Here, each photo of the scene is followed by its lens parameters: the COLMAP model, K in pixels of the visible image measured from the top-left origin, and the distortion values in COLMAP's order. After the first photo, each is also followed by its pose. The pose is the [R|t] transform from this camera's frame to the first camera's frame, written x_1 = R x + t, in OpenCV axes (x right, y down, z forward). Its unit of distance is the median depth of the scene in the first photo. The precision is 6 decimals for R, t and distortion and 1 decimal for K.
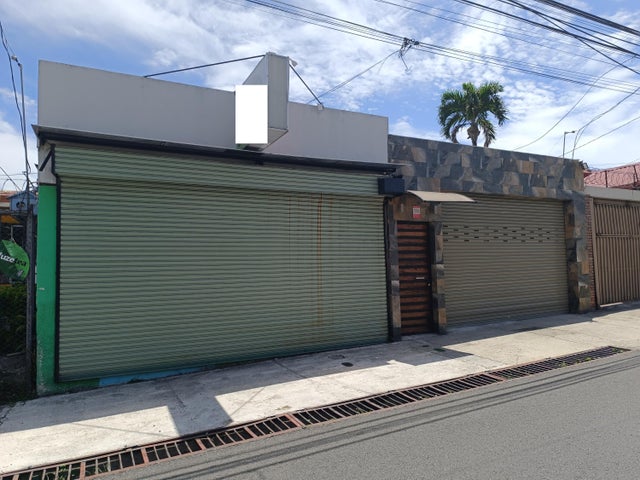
lens RADIAL K [[441.0, 0, 313.7], [0, 441.0, 240.8], [0, 0, 1]] dist [0.024568, -0.025564]
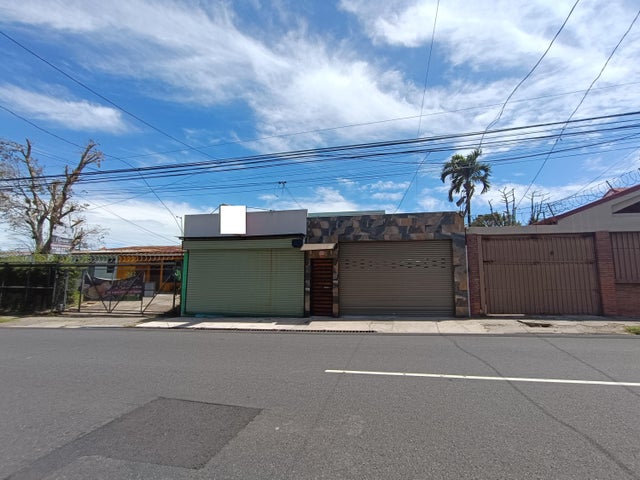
lens RADIAL K [[295.0, 0, 319.5], [0, 295.0, 242.3], [0, 0, 1]] dist [-0.006745, 0.004138]
pose [[0.777678, -0.051182, -0.626576, 0.979310], [0.015816, 0.997958, -0.061888, -0.031623], [0.628464, 0.038219, 0.776899, -0.040368]]
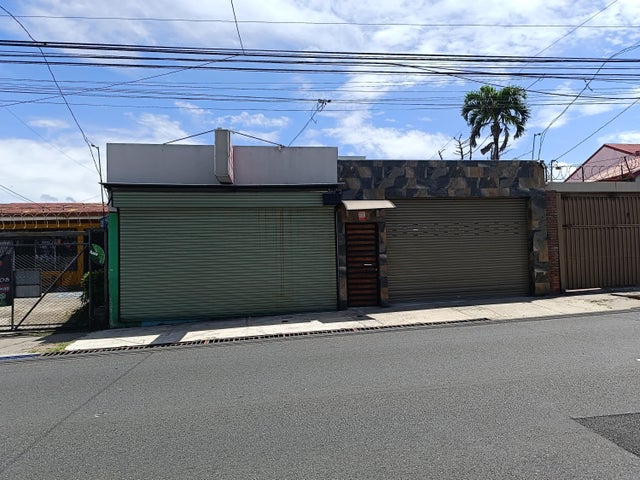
lens RADIAL K [[441.0, 0, 316.1], [0, 441.0, 239.3], [0, 0, 1]] dist [0.024568, -0.025564]
pose [[0.949631, -0.016169, -0.312954, 0.477204], [0.024239, 0.999466, 0.021913, -0.024092], [0.312433, -0.028395, 0.949515, -0.289605]]
